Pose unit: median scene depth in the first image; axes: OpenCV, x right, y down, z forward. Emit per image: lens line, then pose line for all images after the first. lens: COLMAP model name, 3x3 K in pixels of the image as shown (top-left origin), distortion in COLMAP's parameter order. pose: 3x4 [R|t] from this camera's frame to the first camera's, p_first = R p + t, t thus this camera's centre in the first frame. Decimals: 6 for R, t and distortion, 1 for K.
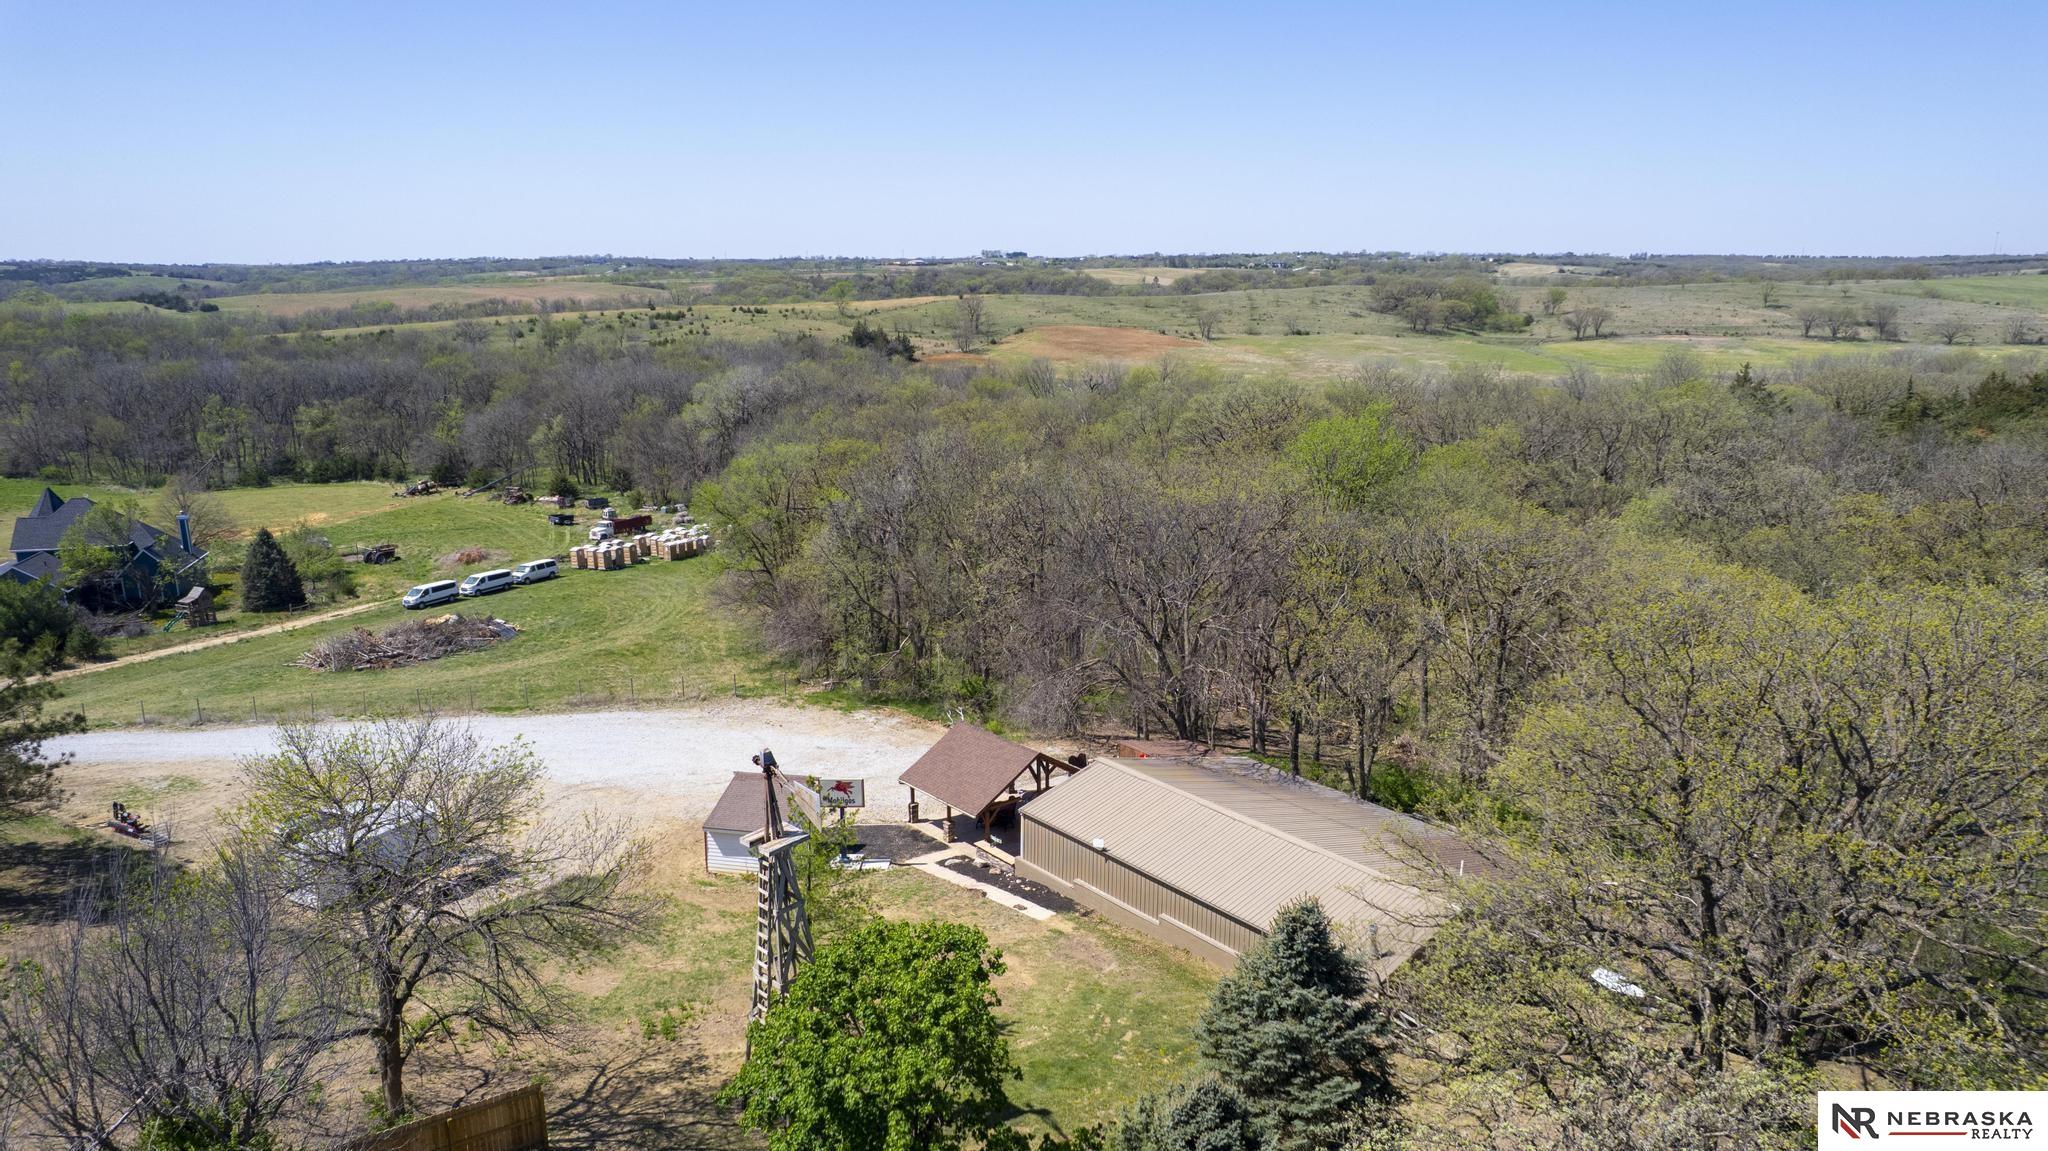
lens RADIAL K [[1316.5, 0, 1024.0], [0, 1316.5, 575.5], [0, 0, 1]] dist [-0.075883, 0.077339]
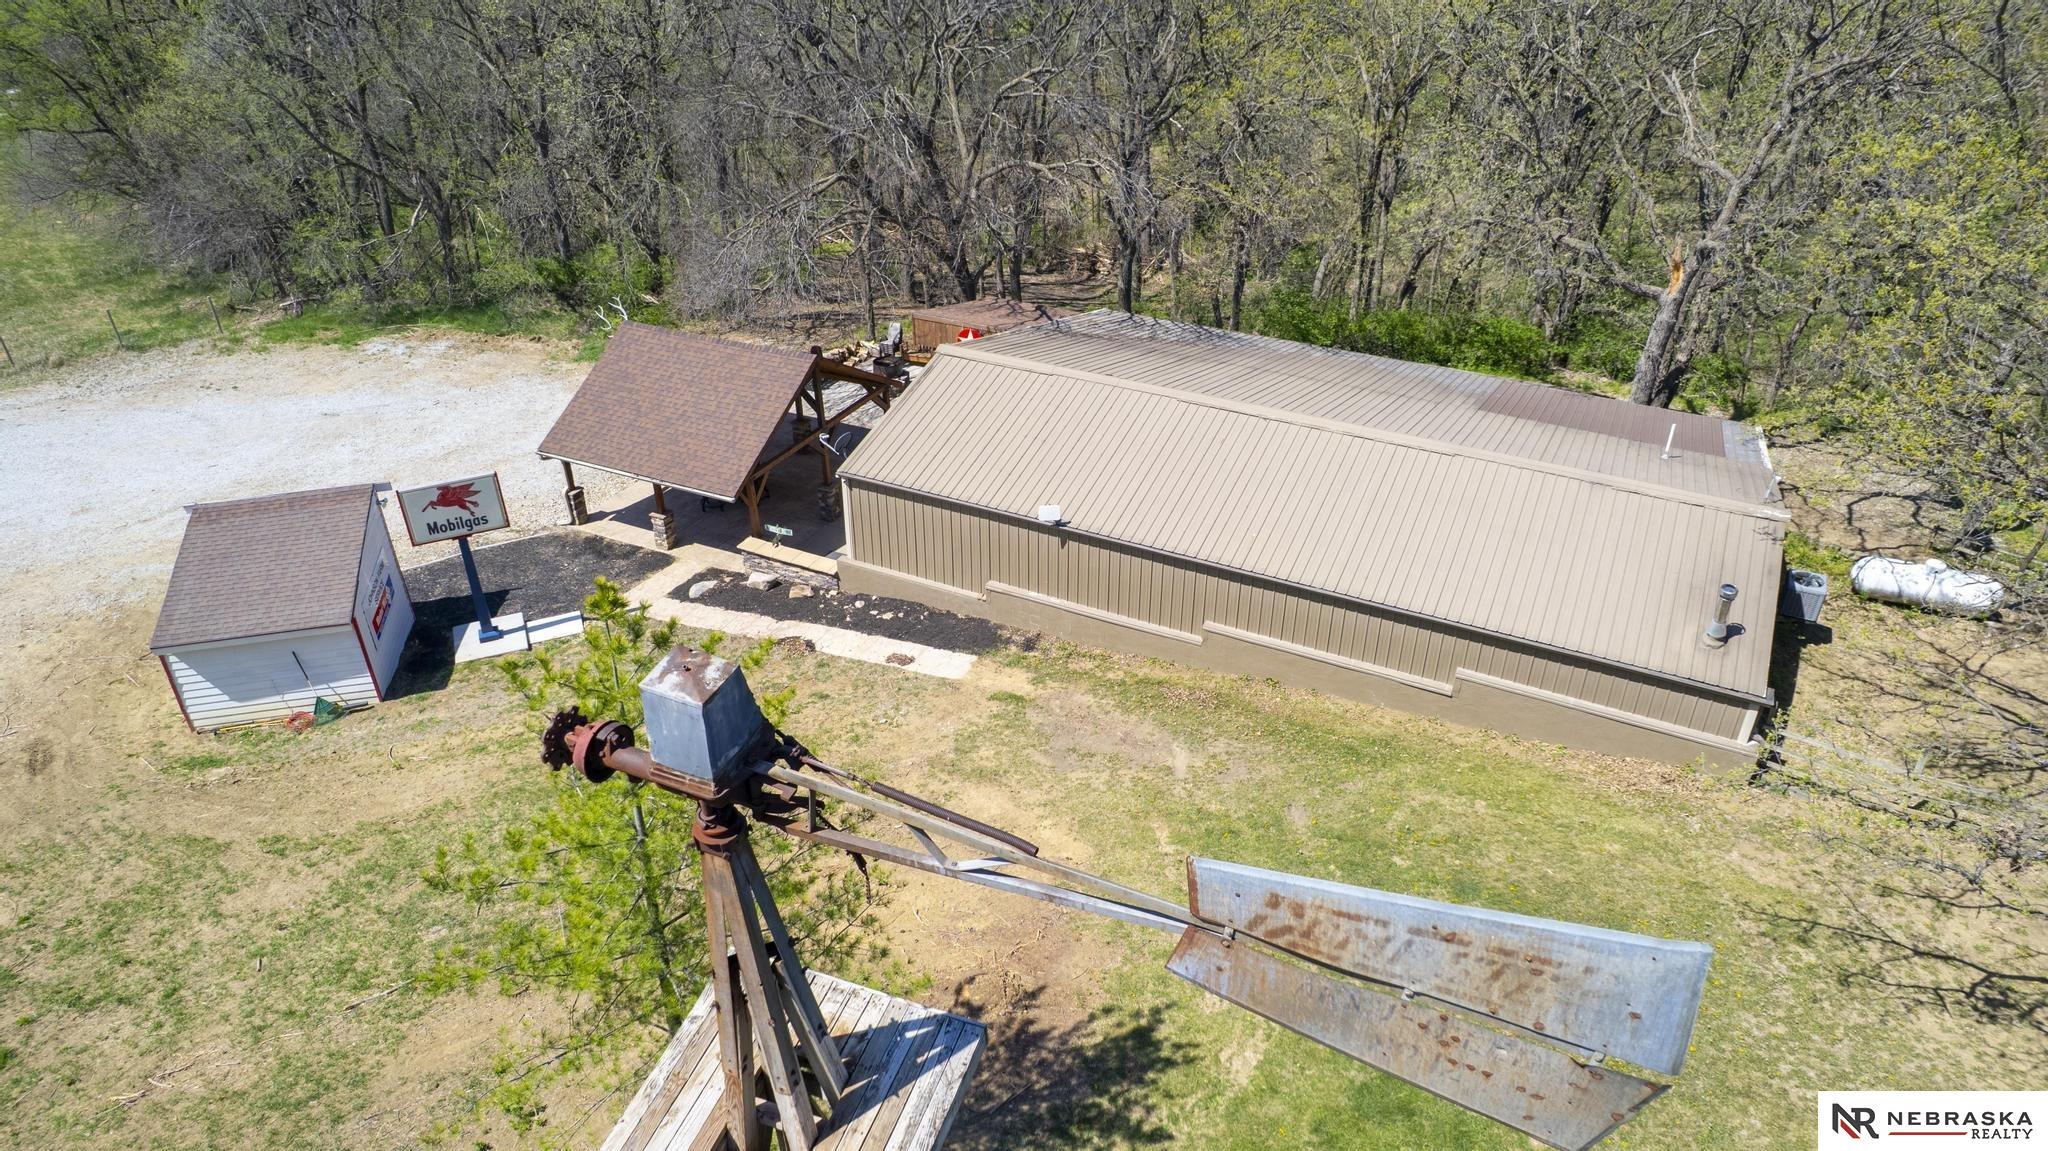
lens RADIAL K [[1316.5, 0, 1024.0], [0, 1316.5, 575.5], [0, 0, 1]] dist [-0.075883, 0.077339]
pose [[0.912068, -0.221923, 0.344794, -0.110836], [0.098723, 0.934993, 0.340650, 0.043921], [-0.397977, -0.276657, 0.874686, 0.461330]]
